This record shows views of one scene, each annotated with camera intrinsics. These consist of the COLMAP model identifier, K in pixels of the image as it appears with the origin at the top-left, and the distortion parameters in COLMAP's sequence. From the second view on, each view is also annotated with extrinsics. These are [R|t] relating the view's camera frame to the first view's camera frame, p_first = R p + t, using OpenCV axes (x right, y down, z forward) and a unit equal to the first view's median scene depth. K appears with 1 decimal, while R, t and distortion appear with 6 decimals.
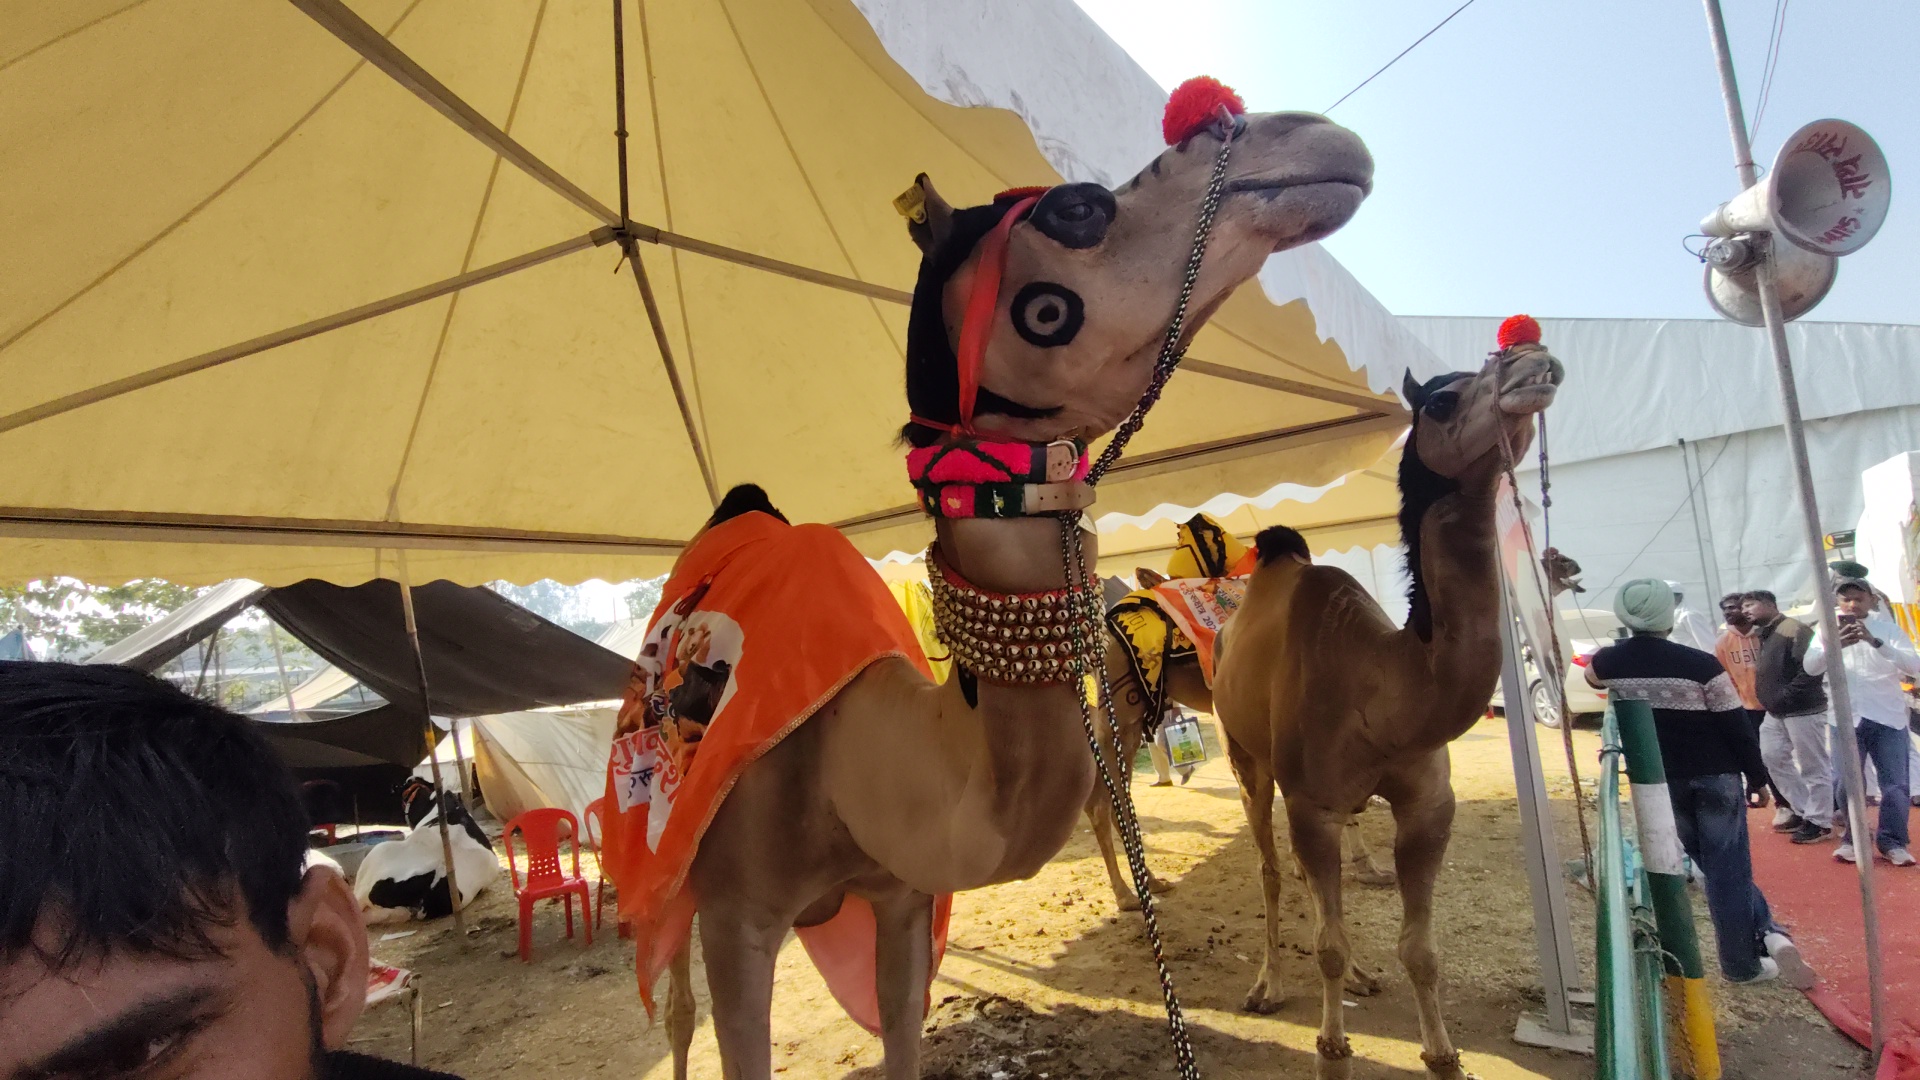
lens RADIAL K [[907.4, 0, 960.0], [0, 907.4, 540.0], [0, 0, 1]] dist [-0.007997, -0.000293]
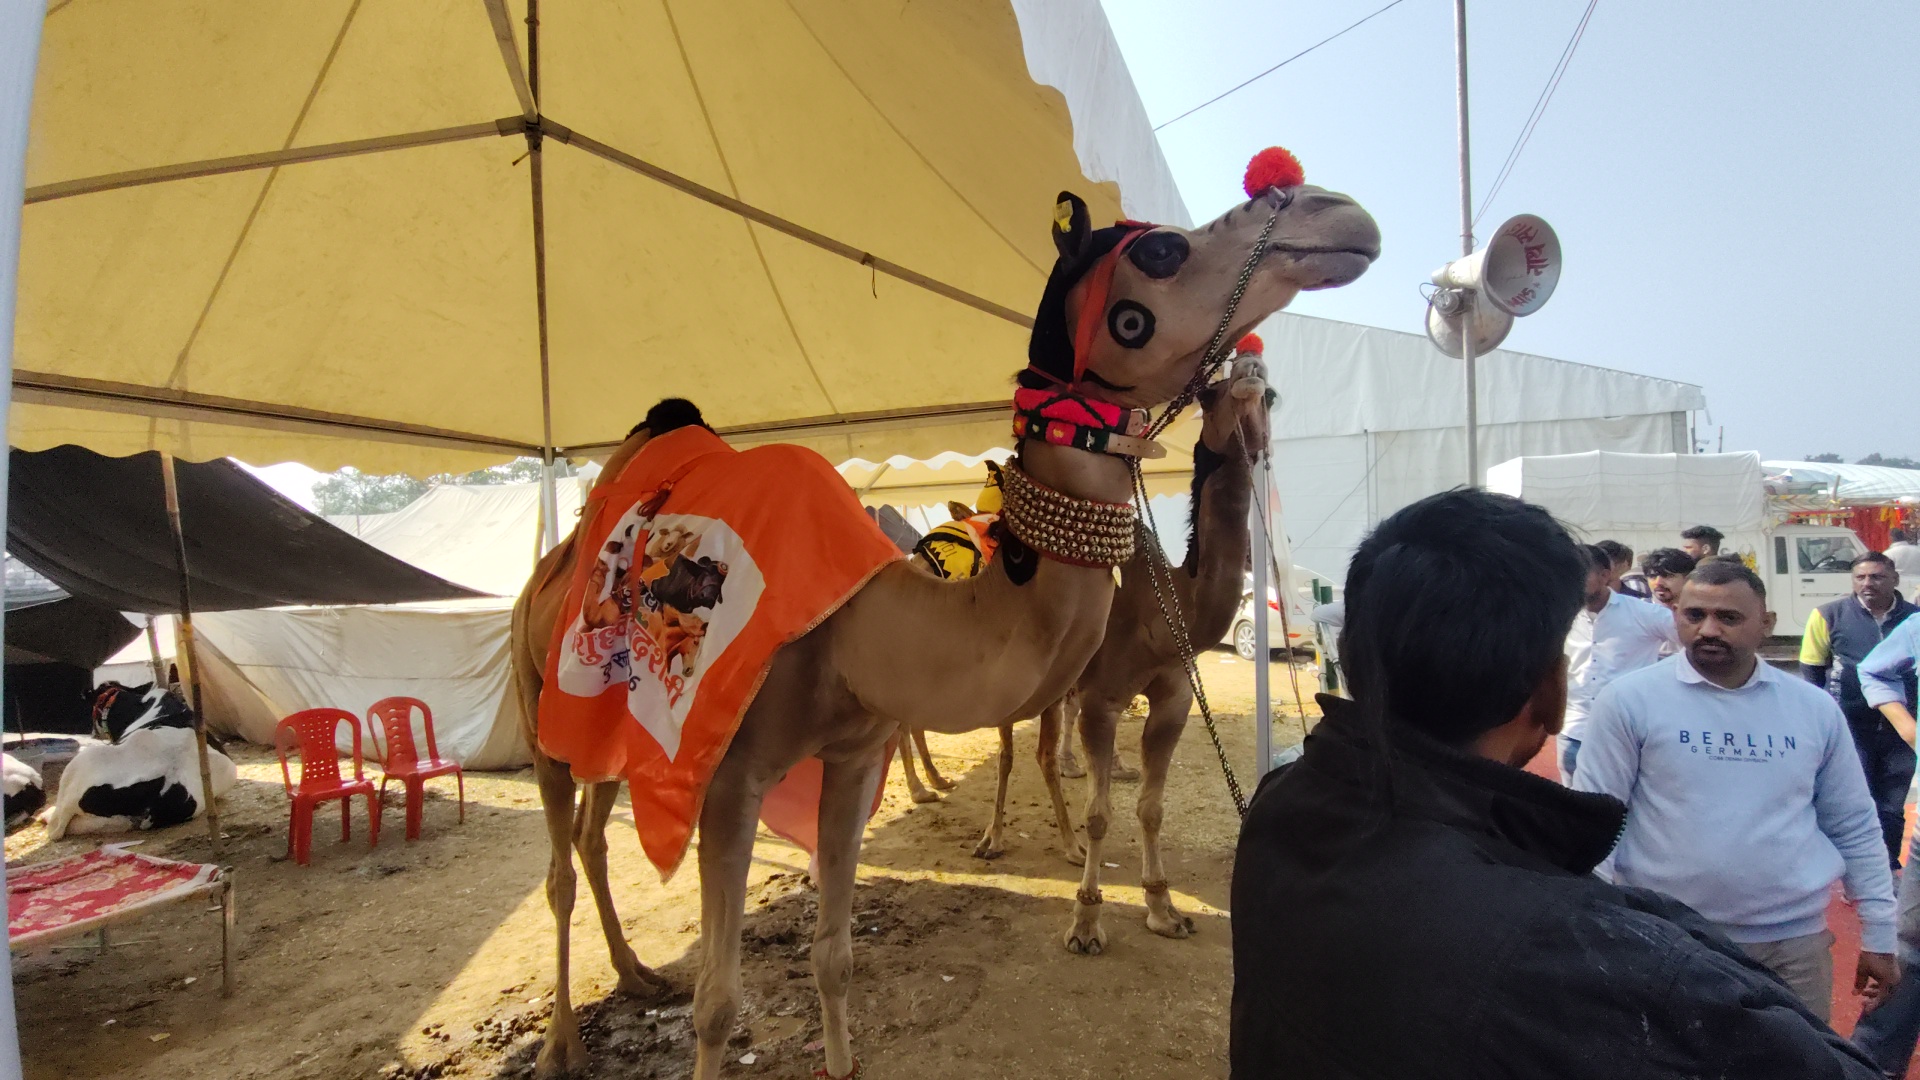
lens RADIAL K [[887.0, 0, 960.0], [0, 887.0, 540.0], [0, 0, 1]] dist [-0.018098, 0.006560]
pose [[0.961780, 0.062521, 0.266590, -0.107065], [-0.083582, 0.994151, 0.068388, 0.003541], [-0.260755, -0.088056, 0.961381, -0.063442]]
